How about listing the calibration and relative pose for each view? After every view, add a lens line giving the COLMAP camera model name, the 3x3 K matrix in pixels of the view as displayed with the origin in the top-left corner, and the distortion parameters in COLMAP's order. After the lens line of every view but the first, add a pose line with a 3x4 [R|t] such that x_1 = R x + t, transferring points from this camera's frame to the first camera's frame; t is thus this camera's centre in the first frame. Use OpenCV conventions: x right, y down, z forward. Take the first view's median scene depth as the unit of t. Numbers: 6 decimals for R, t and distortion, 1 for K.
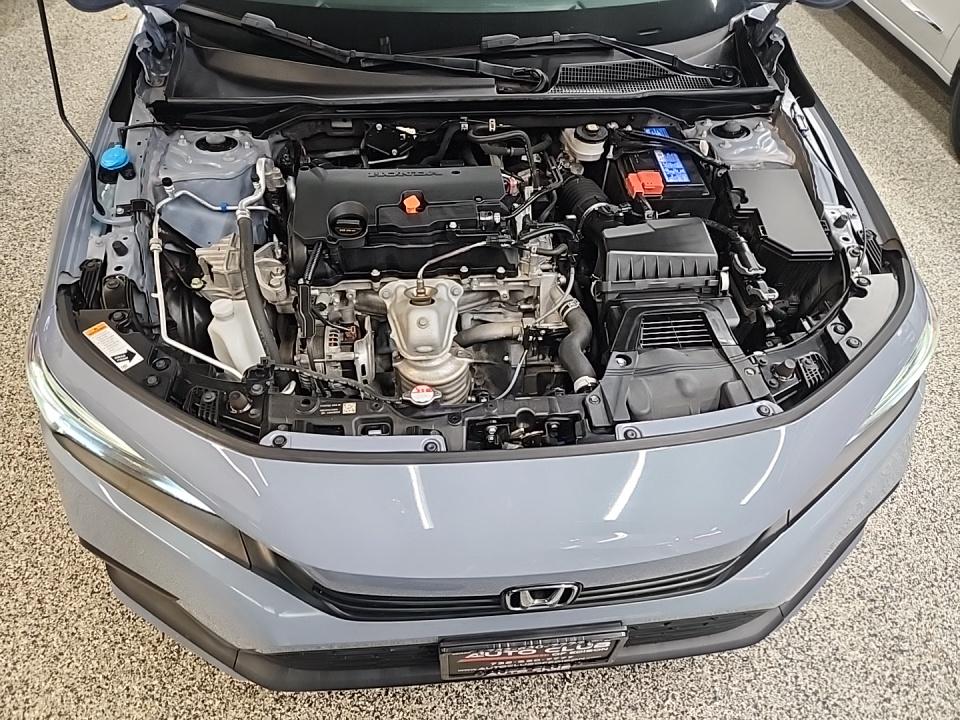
lens RADIAL K [[640.1, 0, 481.3], [0, 640.1, 349.7], [0, 0, 1]] dist [0.054279, -0.035144]
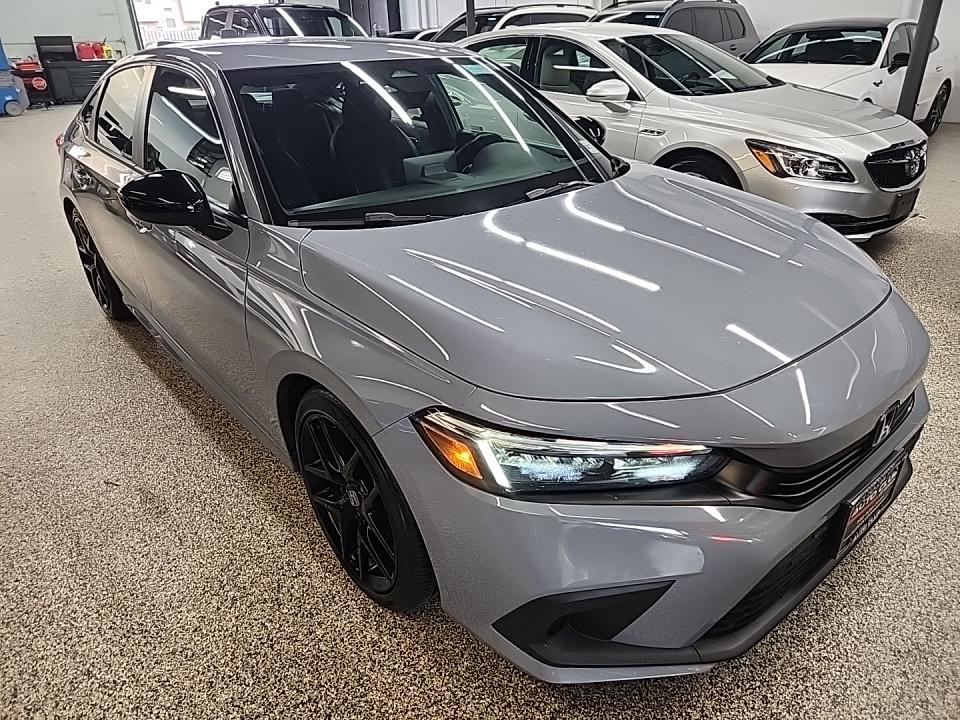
lens RADIAL K [[640.1, 0, 481.3], [0, 640.1, 349.7], [0, 0, 1]] dist [0.054279, -0.035144]
pose [[0.822451, -0.294011, 0.486961, -0.868024], [0.453103, 0.856169, -0.248340, 0.122341], [-0.343907, 0.424891, 0.837375, -0.002331]]
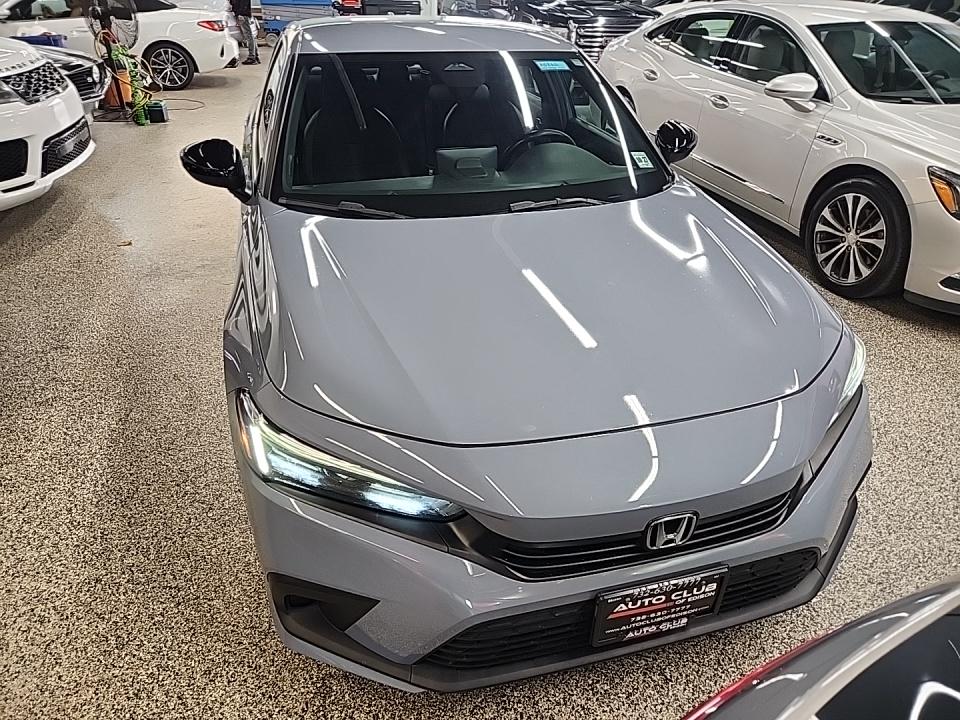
lens RADIAL K [[640.1, 0, 481.3], [0, 640.1, 349.7], [0, 0, 1]] dist [0.054279, -0.035144]
pose [[0.984008, -0.100137, 0.147310, -0.301594], [0.140301, 0.945255, -0.294634, 0.237952], [-0.109741, 0.310590, 0.944188, -0.238074]]
